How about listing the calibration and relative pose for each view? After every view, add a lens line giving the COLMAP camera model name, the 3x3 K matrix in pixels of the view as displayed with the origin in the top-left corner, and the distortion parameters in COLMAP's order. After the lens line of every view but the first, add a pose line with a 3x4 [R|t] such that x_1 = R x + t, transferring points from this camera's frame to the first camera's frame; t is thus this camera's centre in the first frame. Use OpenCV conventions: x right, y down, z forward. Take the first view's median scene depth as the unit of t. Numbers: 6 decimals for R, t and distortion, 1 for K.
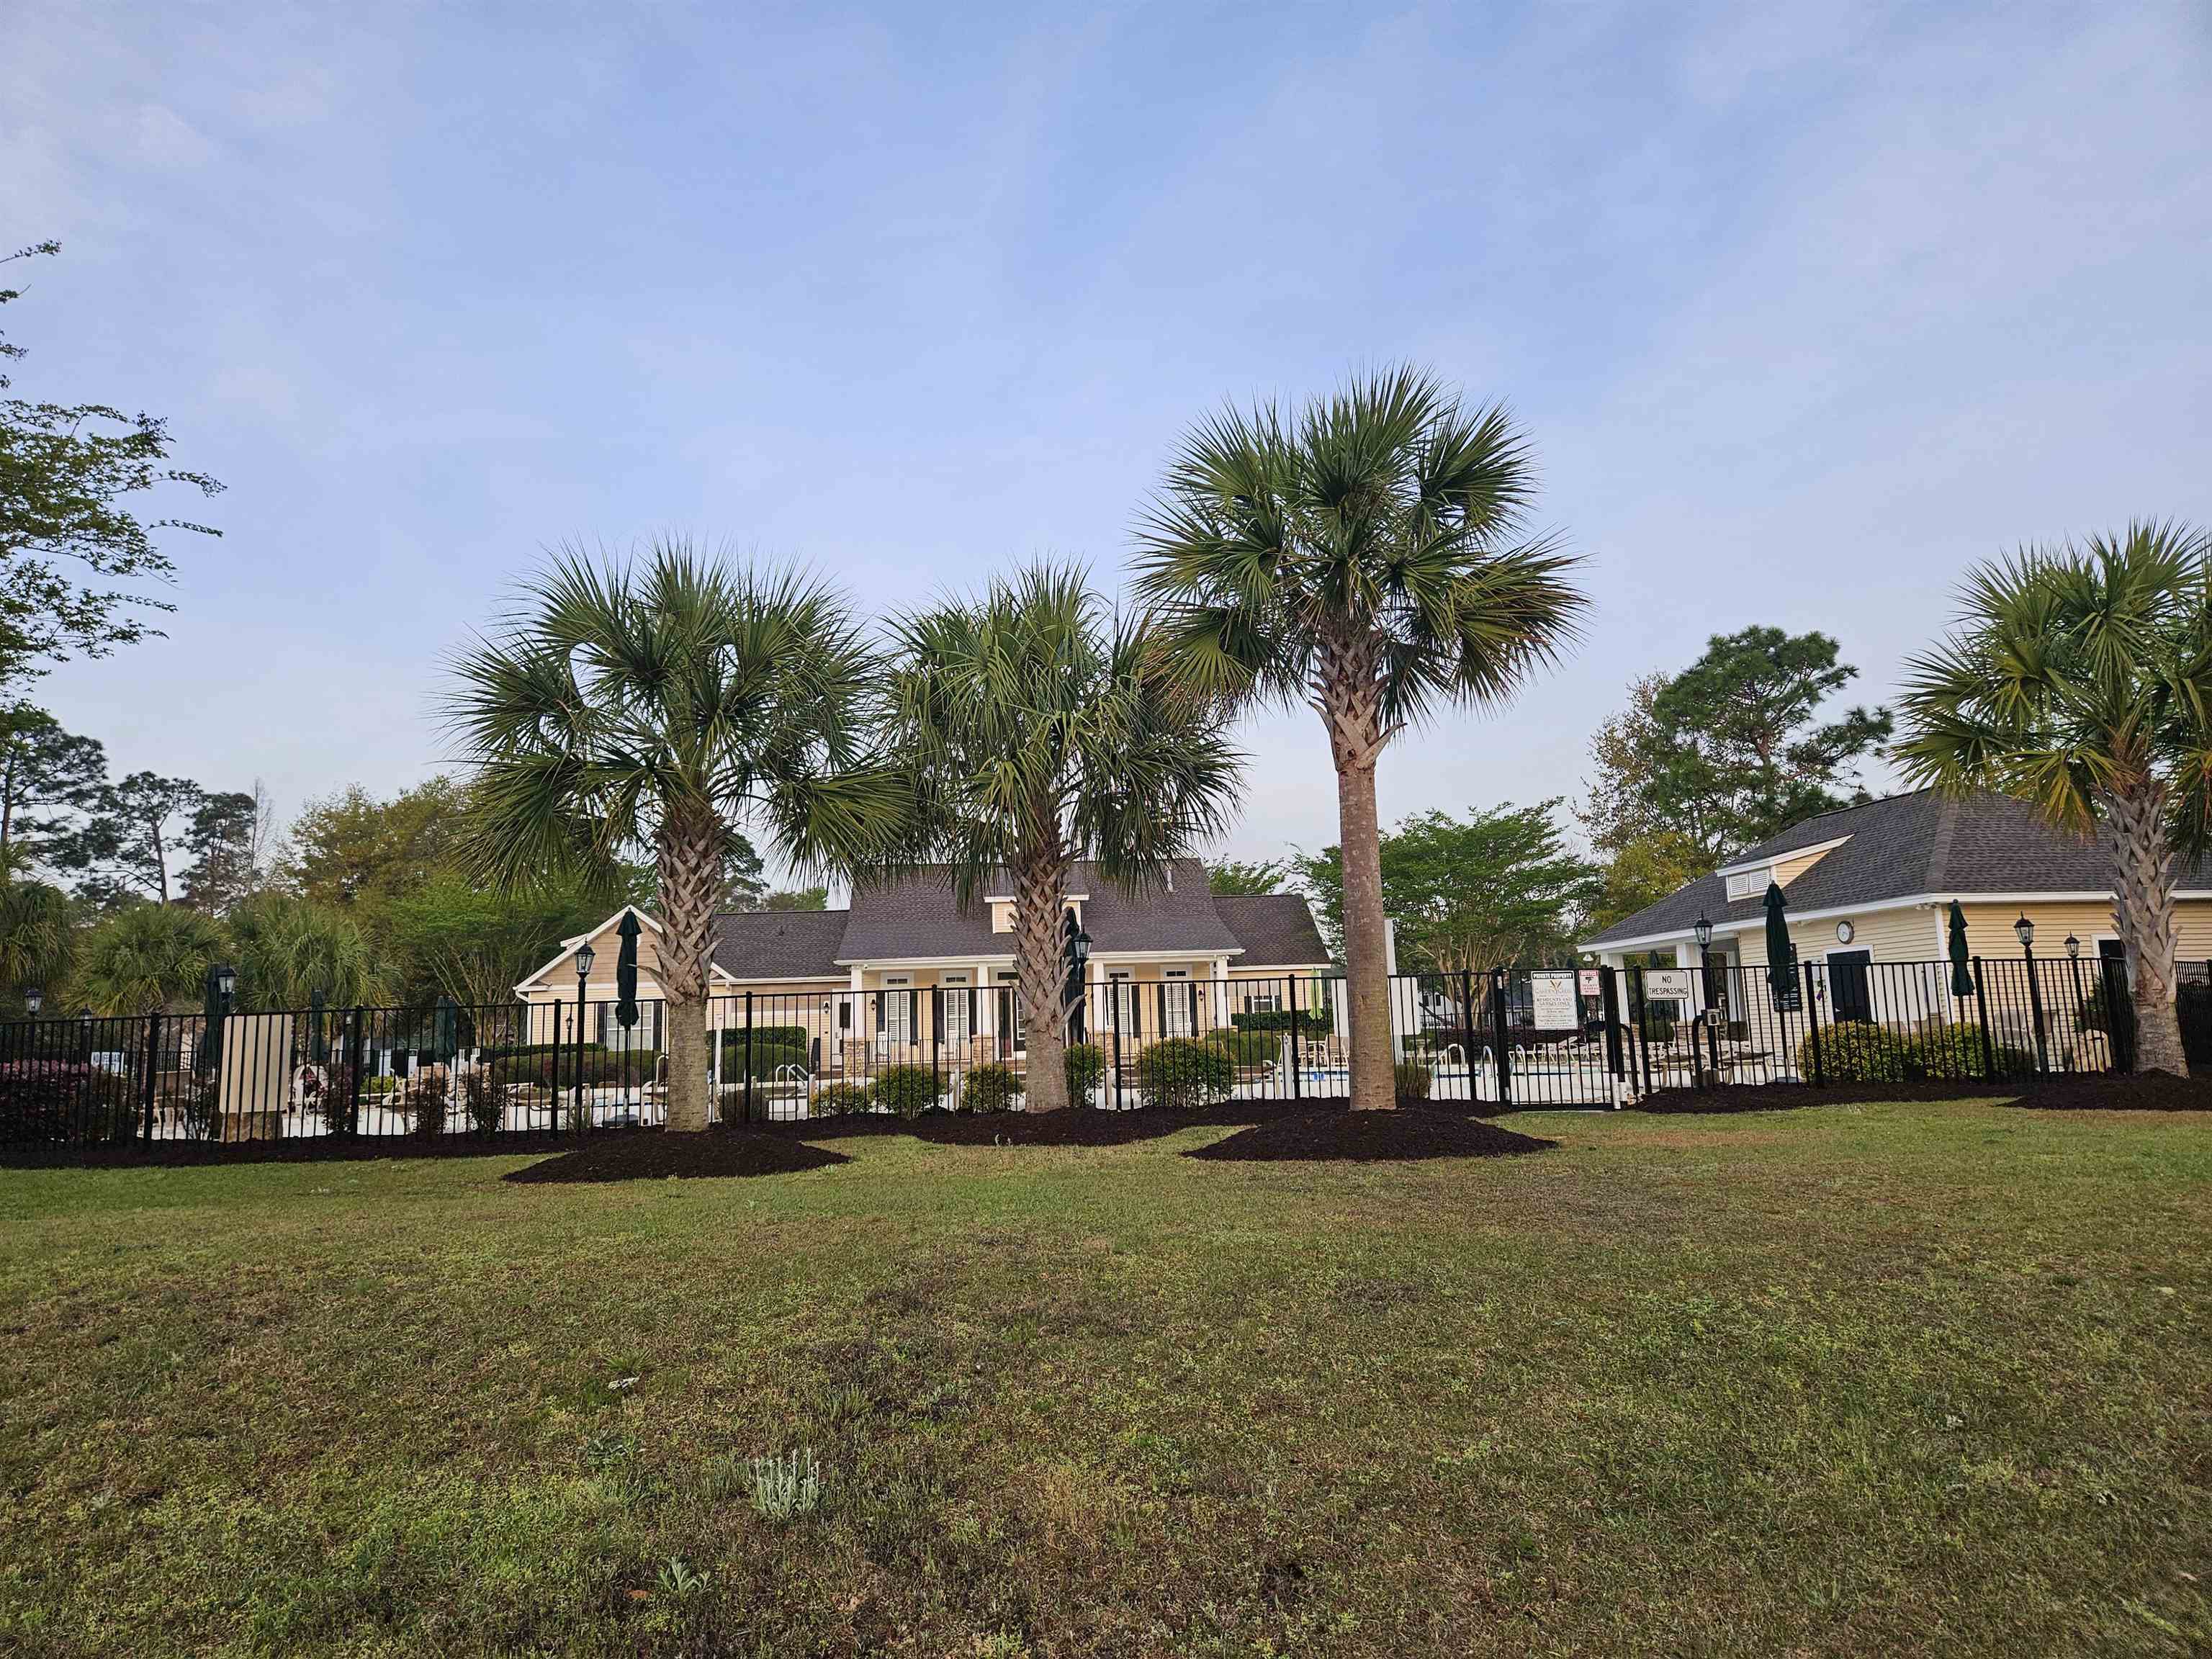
lens RADIAL K [[1482.1, 0, 1105.2], [0, 1482.1, 822.9], [0, 0, 1]] dist [0.064921, -0.041185]
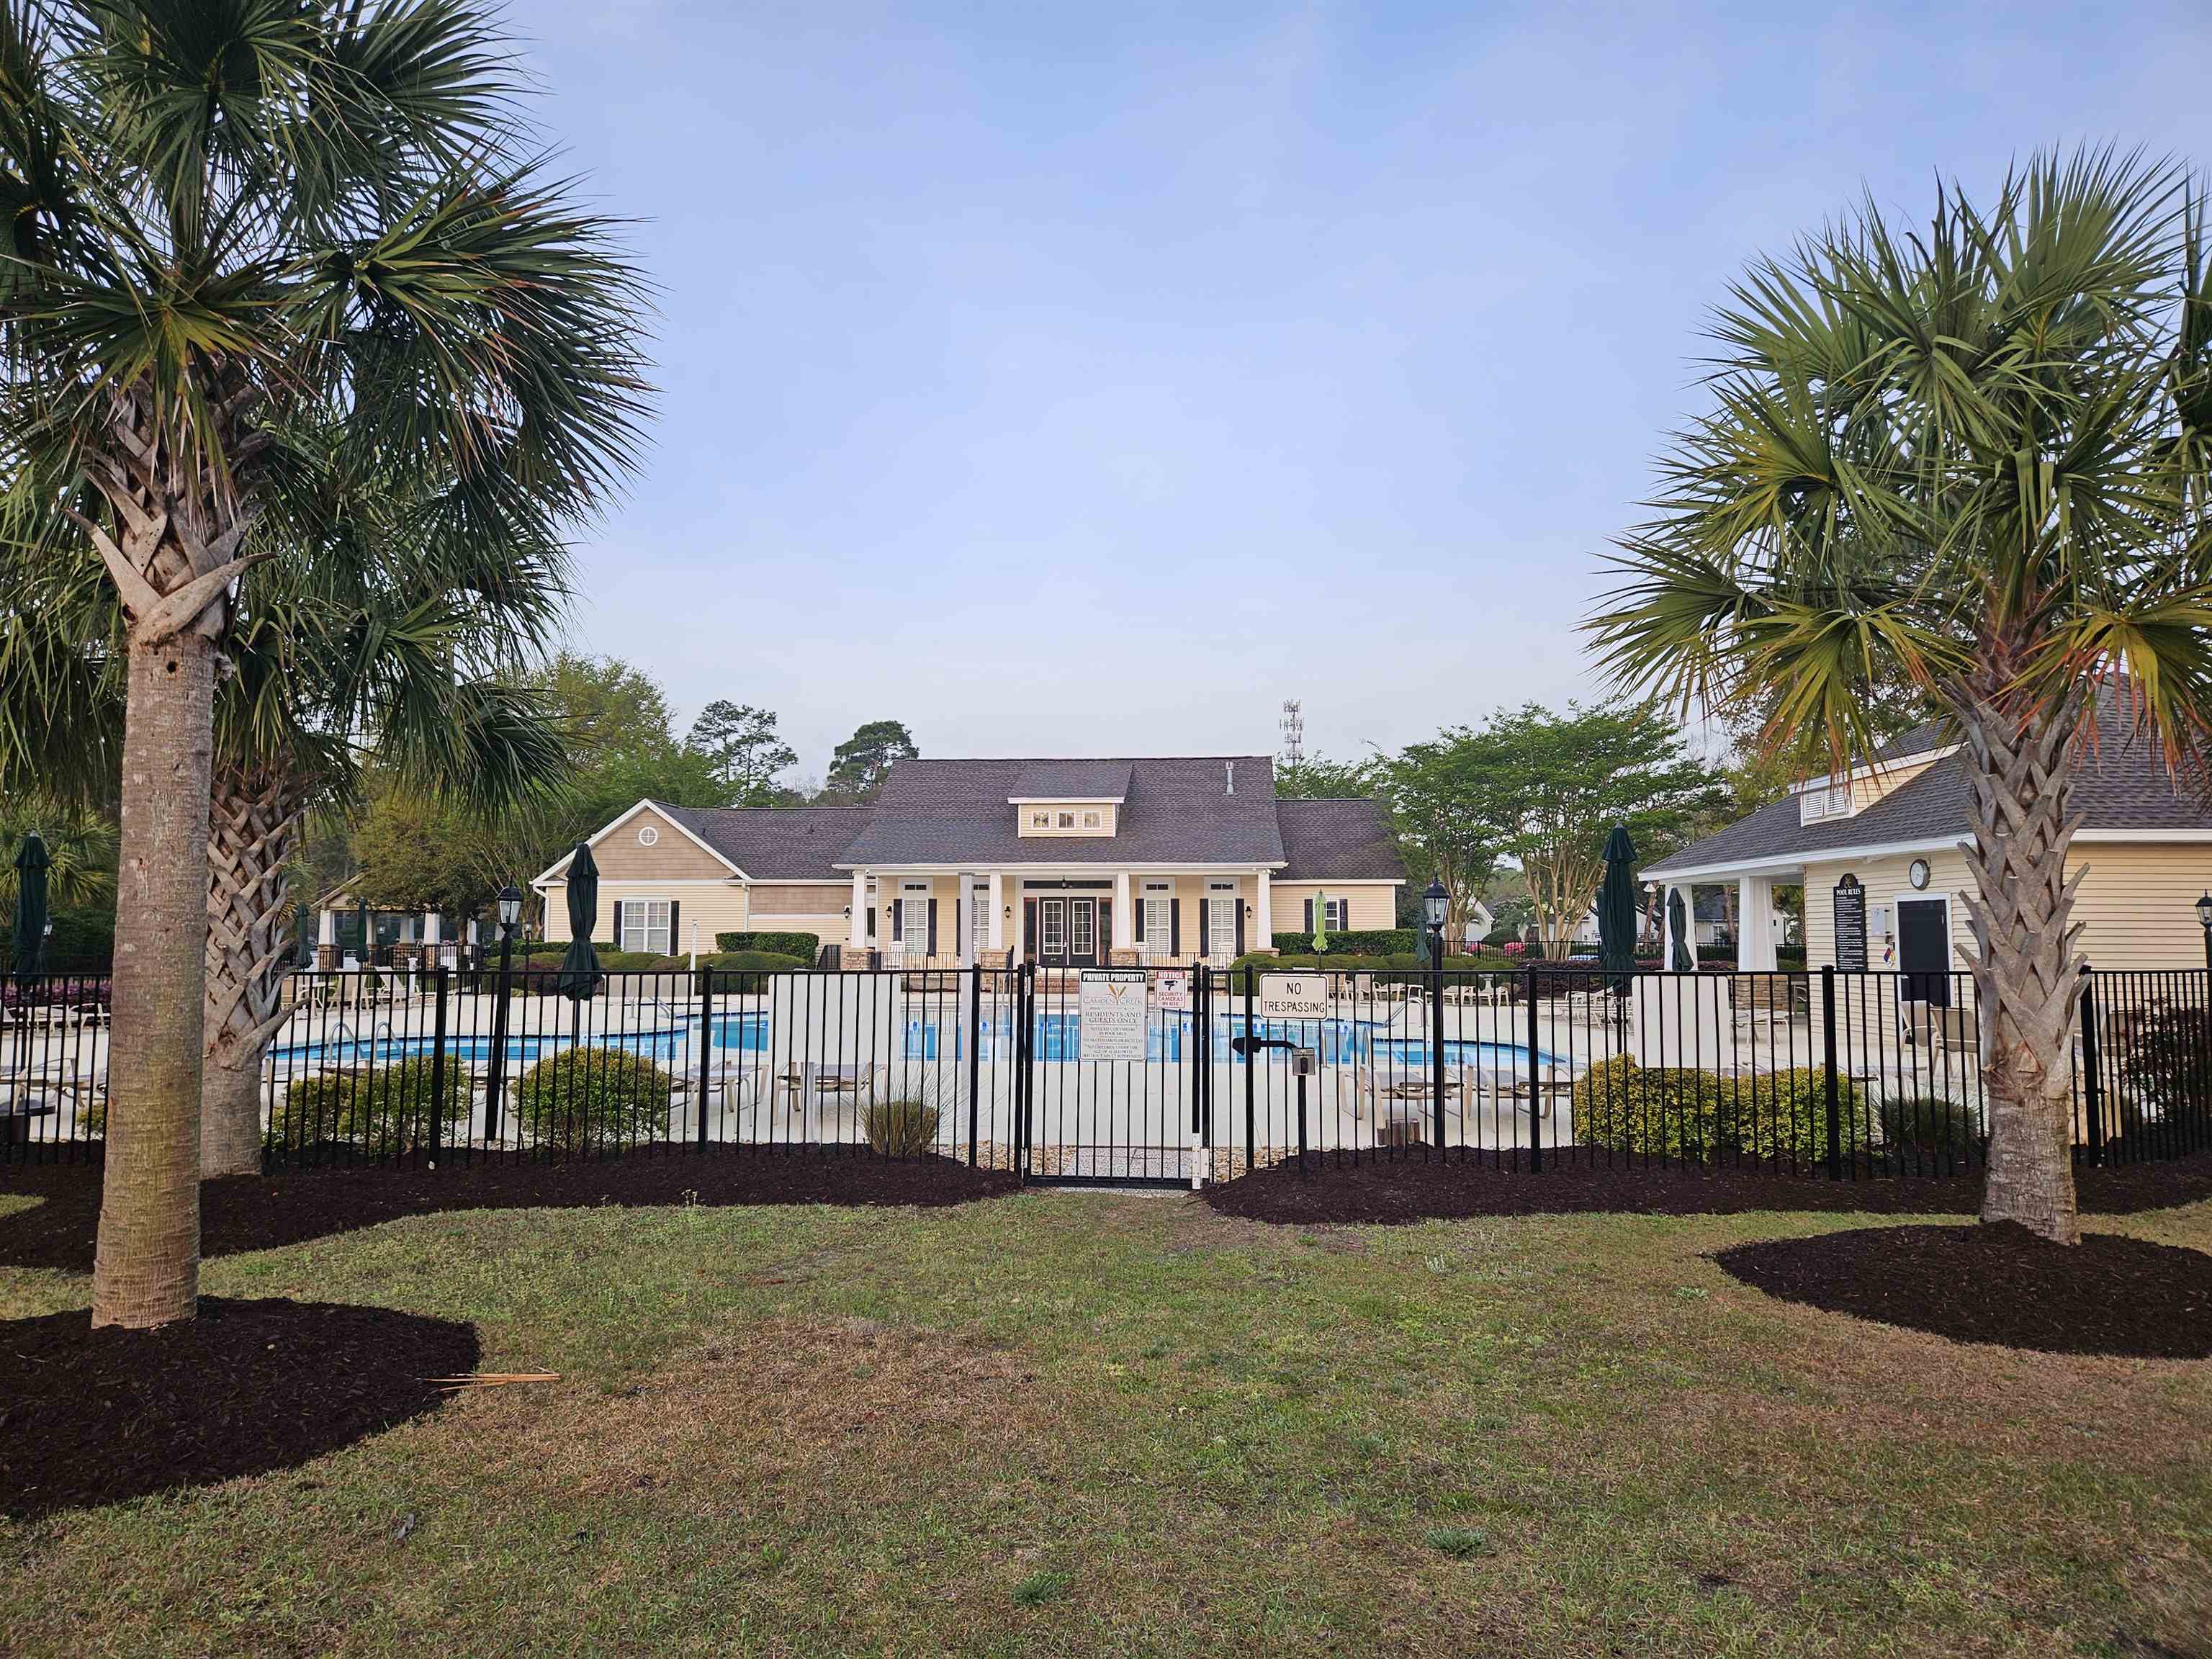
lens RADIAL K [[1482.1, 0, 1102.5], [0, 1482.1, 838.9], [0, 0, 1]] dist [0.064921, -0.041185]
pose [[0.986824, 0.020878, -0.160446, 0.122957], [-0.006974, 0.996207, 0.086740, -0.003820], [0.161648, -0.084478, 0.983226, 0.117056]]
